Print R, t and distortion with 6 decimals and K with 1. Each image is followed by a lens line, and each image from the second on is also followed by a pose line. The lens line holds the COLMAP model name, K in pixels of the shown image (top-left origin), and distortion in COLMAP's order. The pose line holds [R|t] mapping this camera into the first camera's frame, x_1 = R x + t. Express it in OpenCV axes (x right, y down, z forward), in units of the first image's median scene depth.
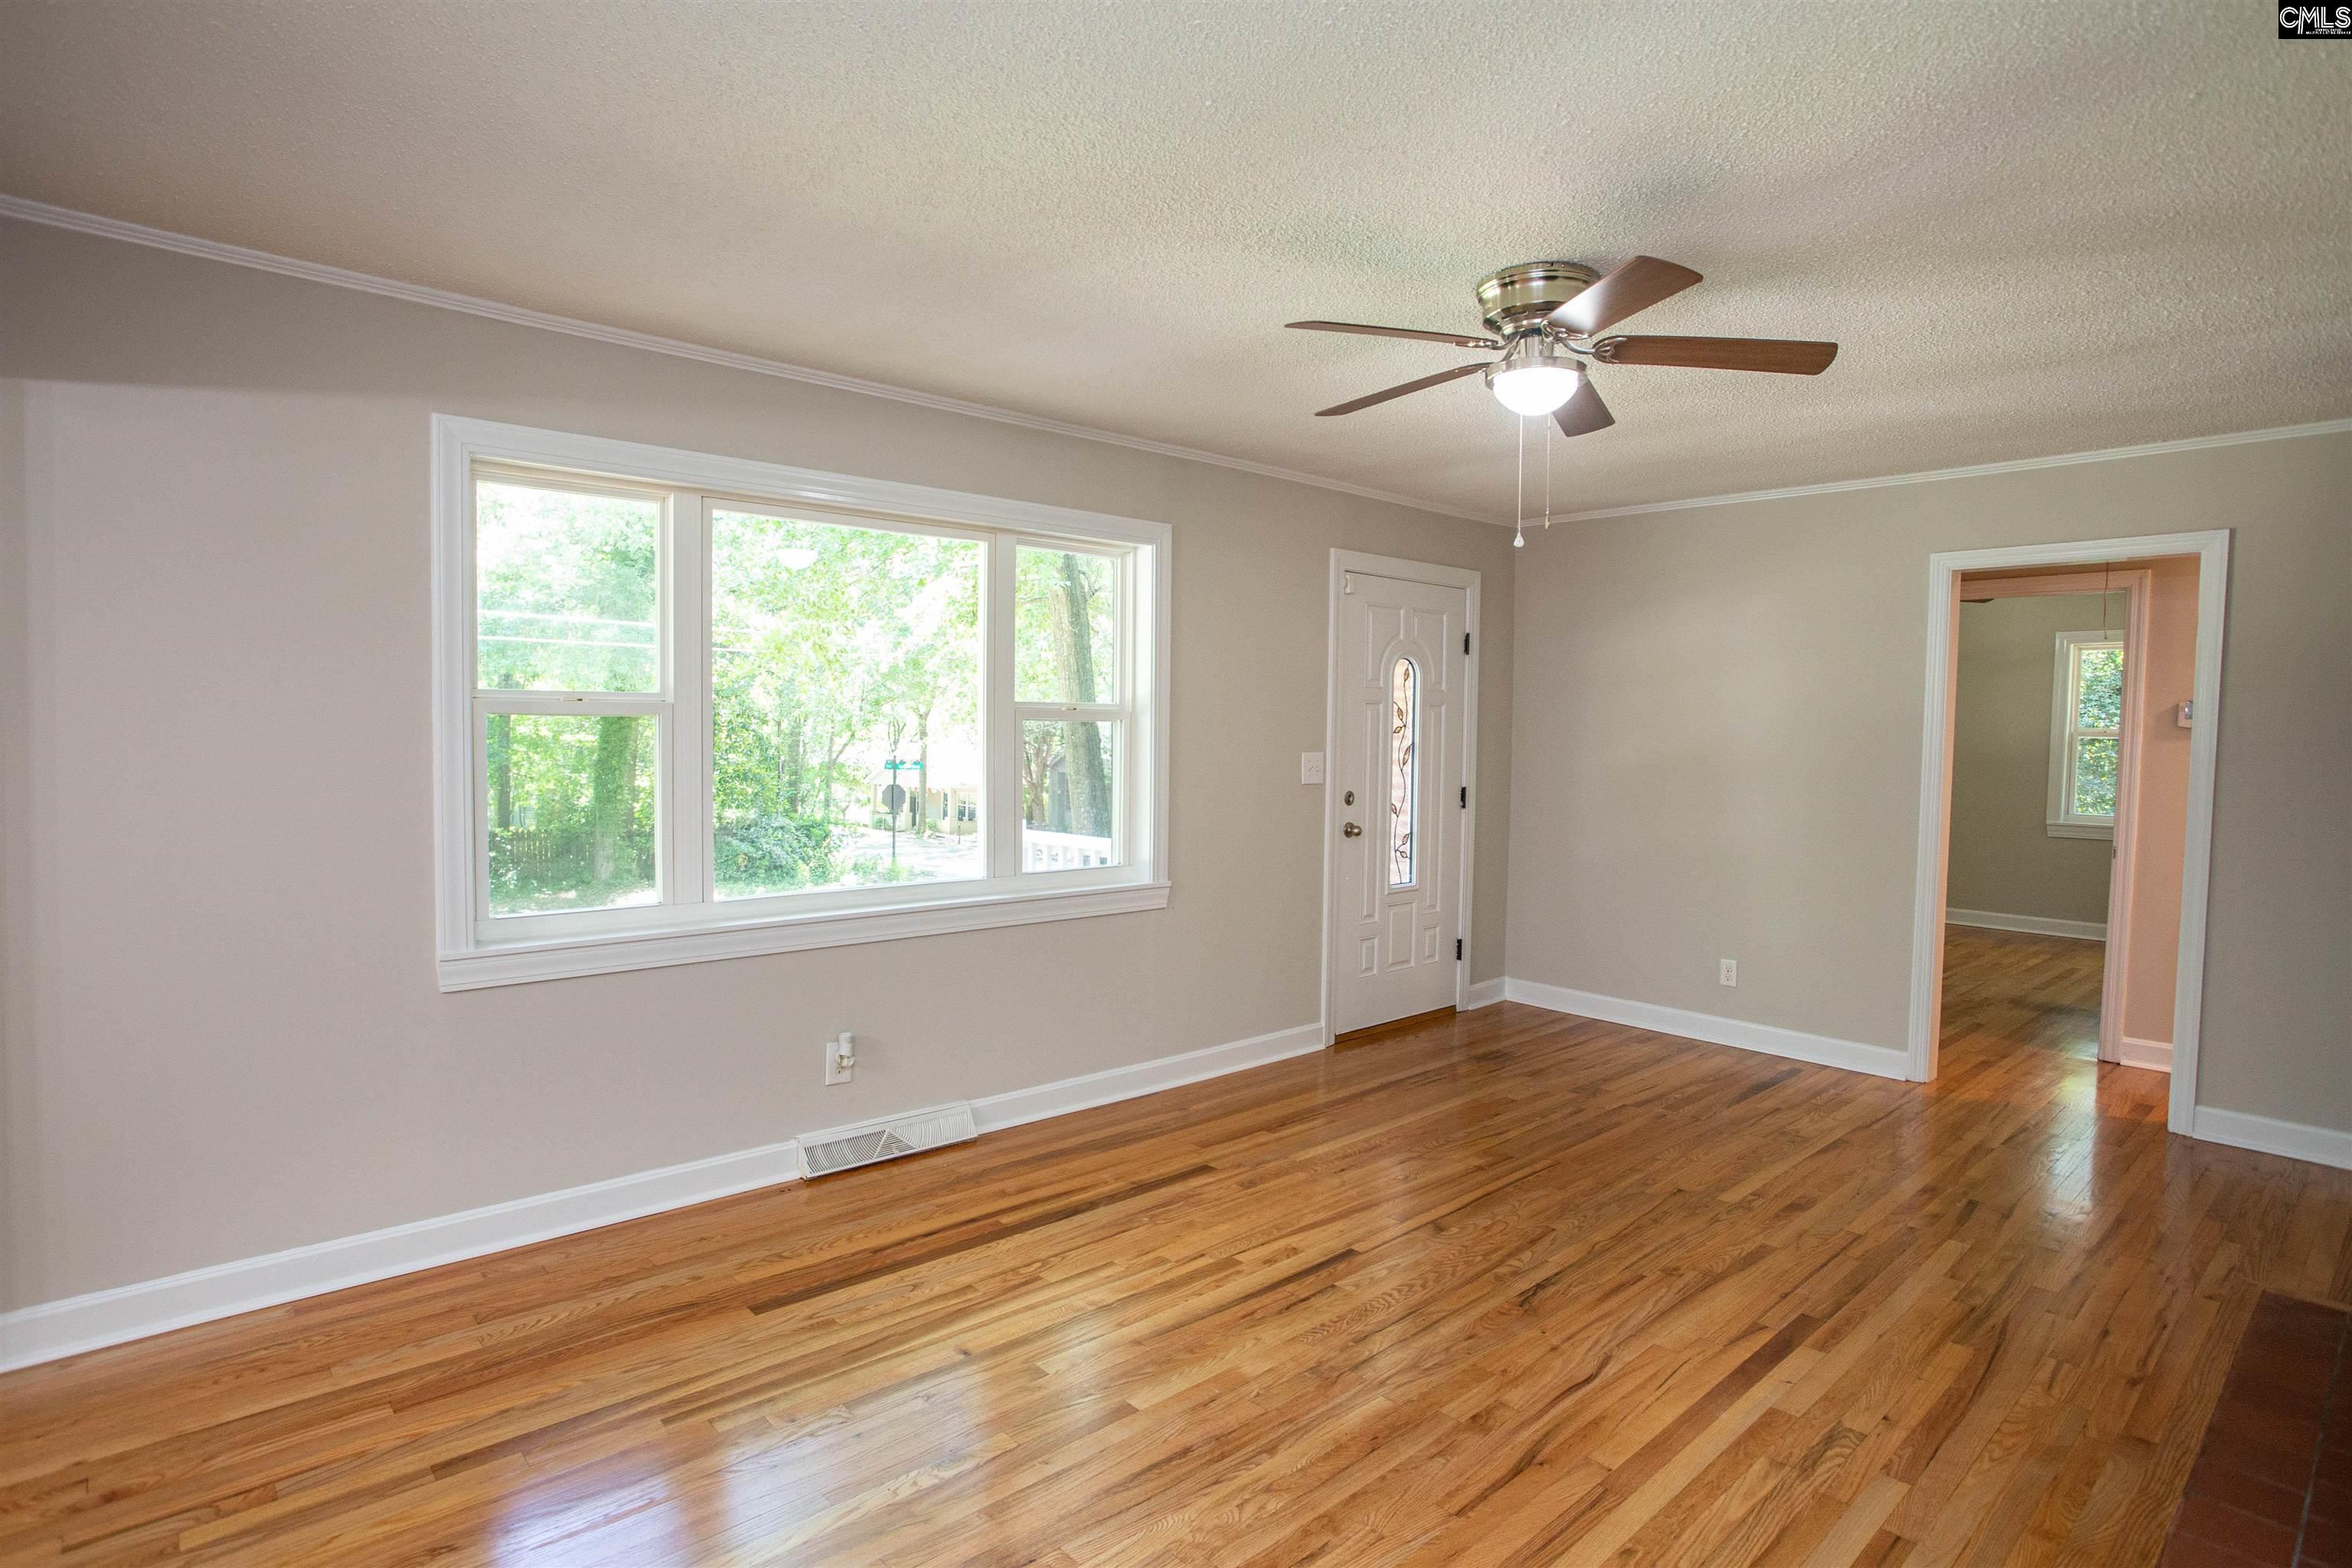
lens RADIAL K [[1222.4, 0, 1184.2], [0, 1222.4, 792.4], [0, 0, 1]] dist [-0.067304, 0.035696]
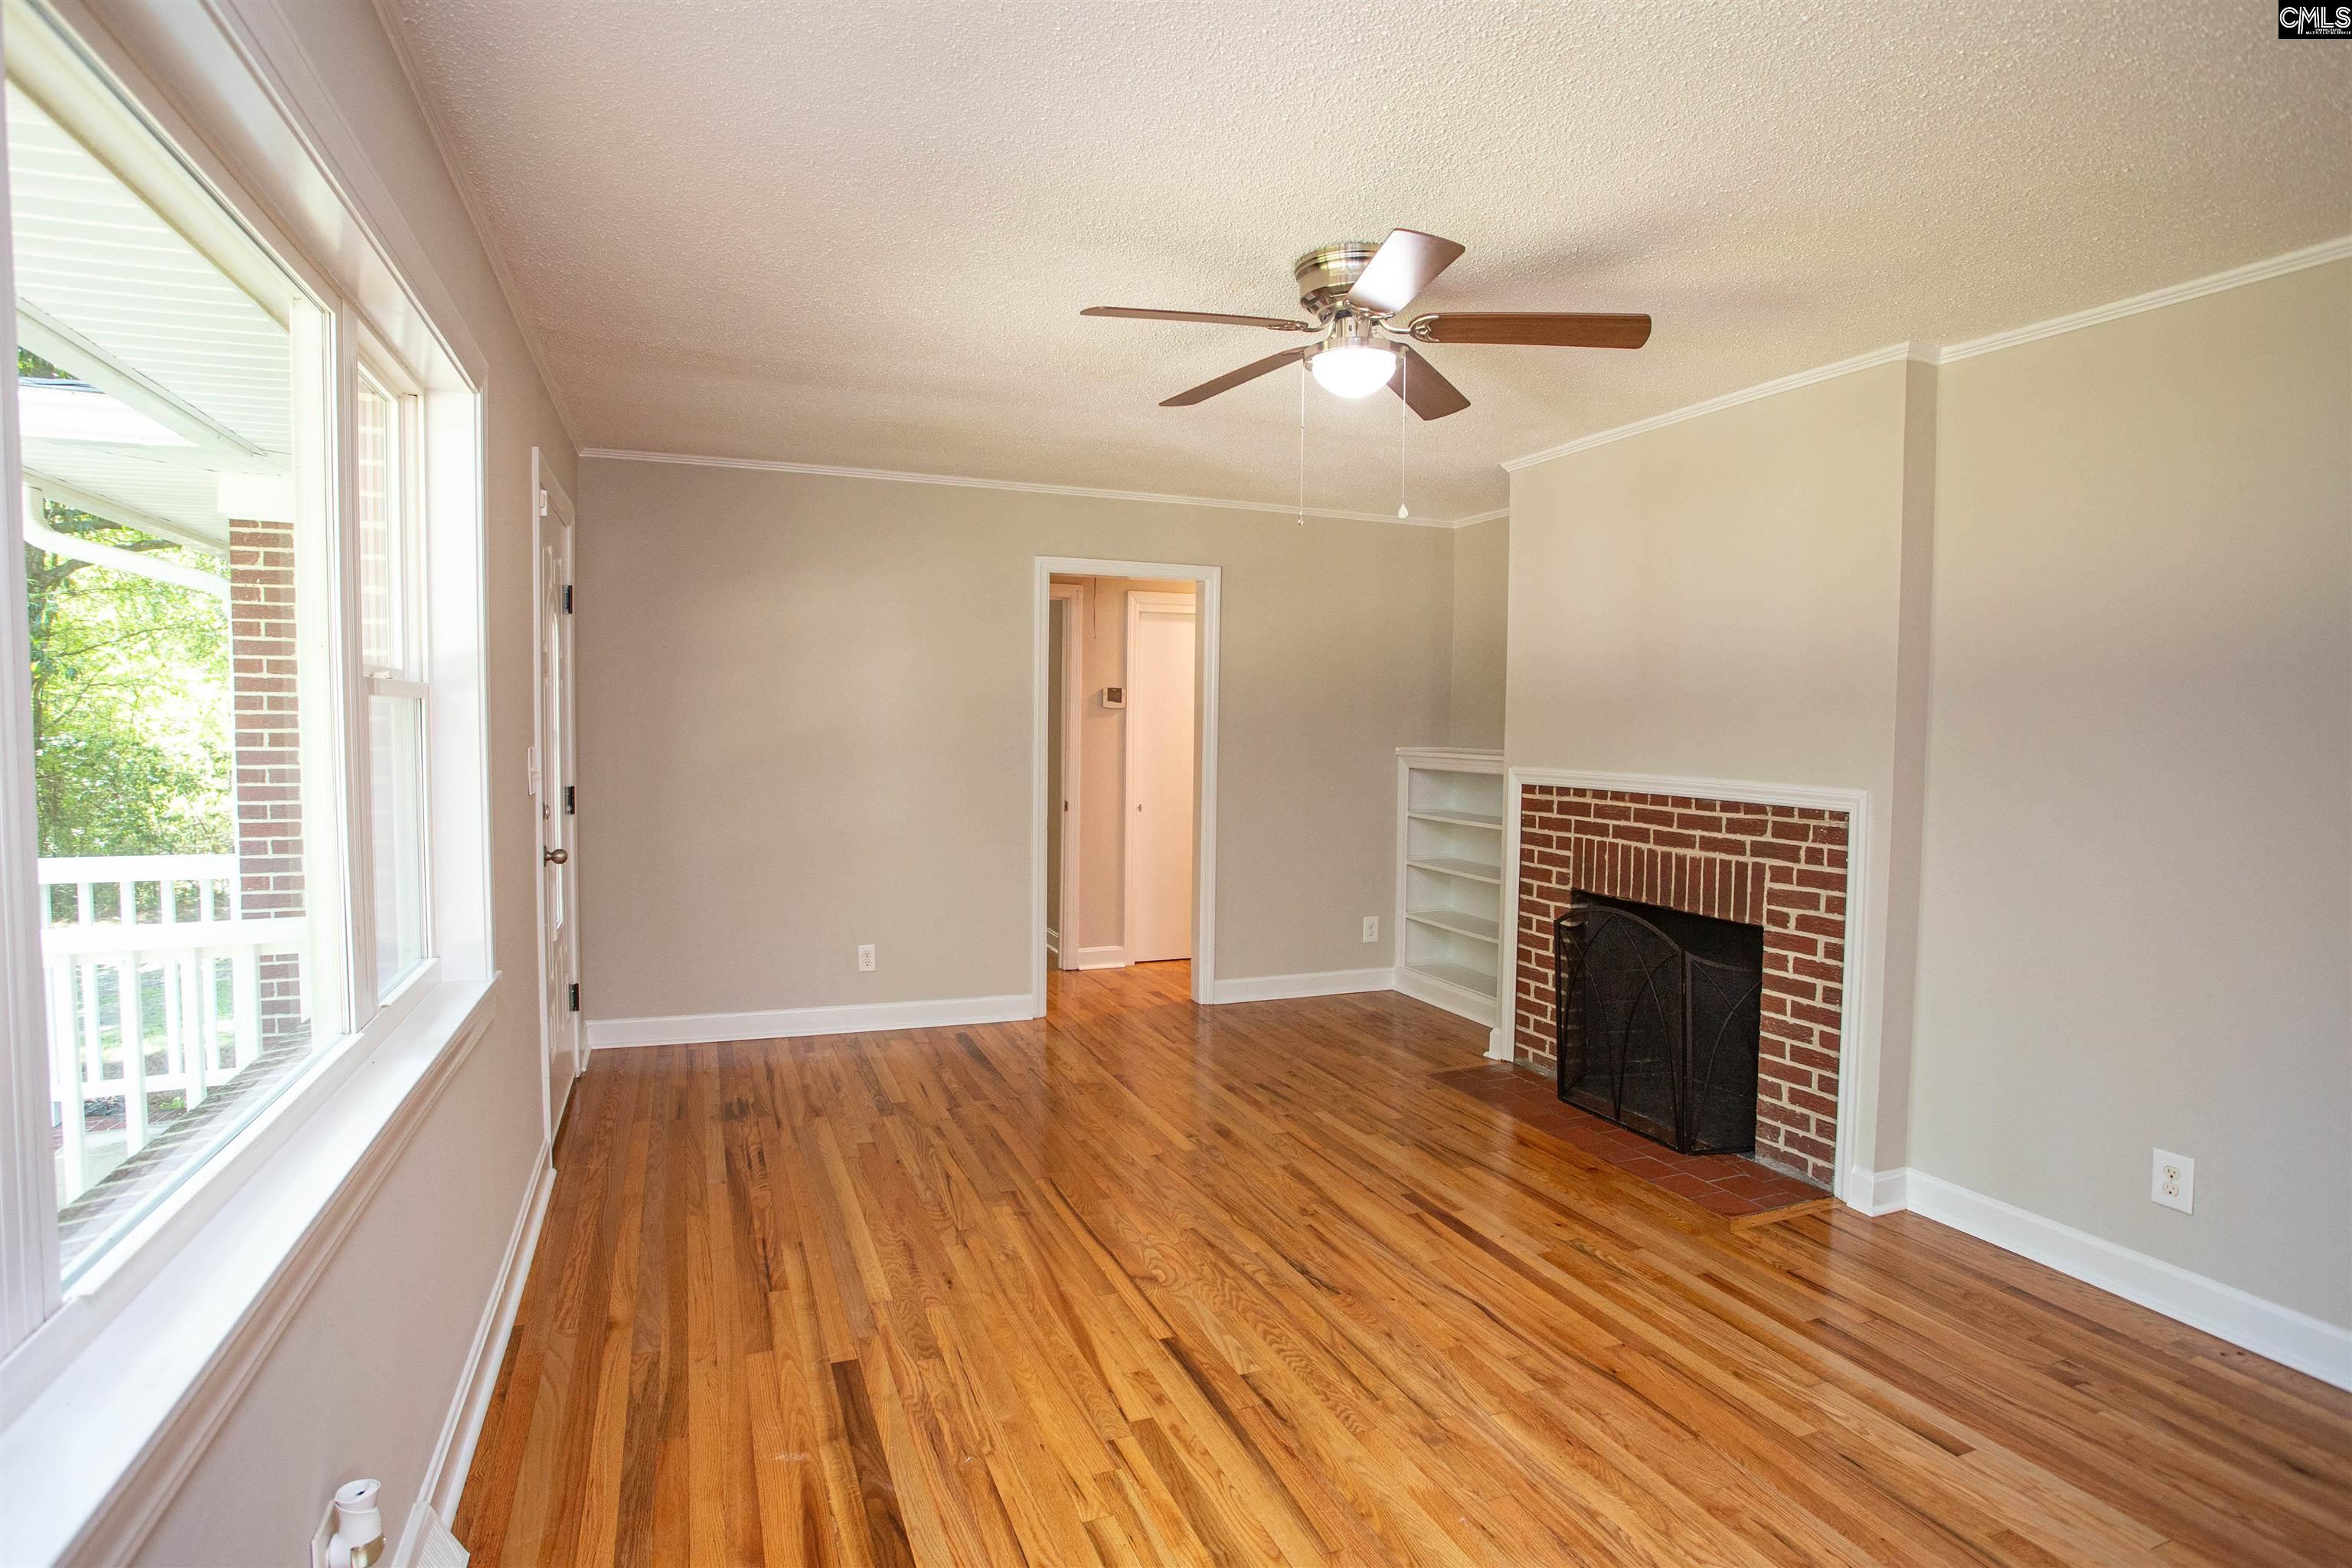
lens RADIAL K [[1180.2, 0, 1174.2], [0, 1180.2, 790.6], [0, 0, 1]] dist [-0.061458, 0.030128]
pose [[0.342018, -0.055031, 0.938081, -0.548836], [0.036382, 0.998311, 0.045300, -0.035484], [-0.938989, 0.018636, 0.343443, 0.651872]]
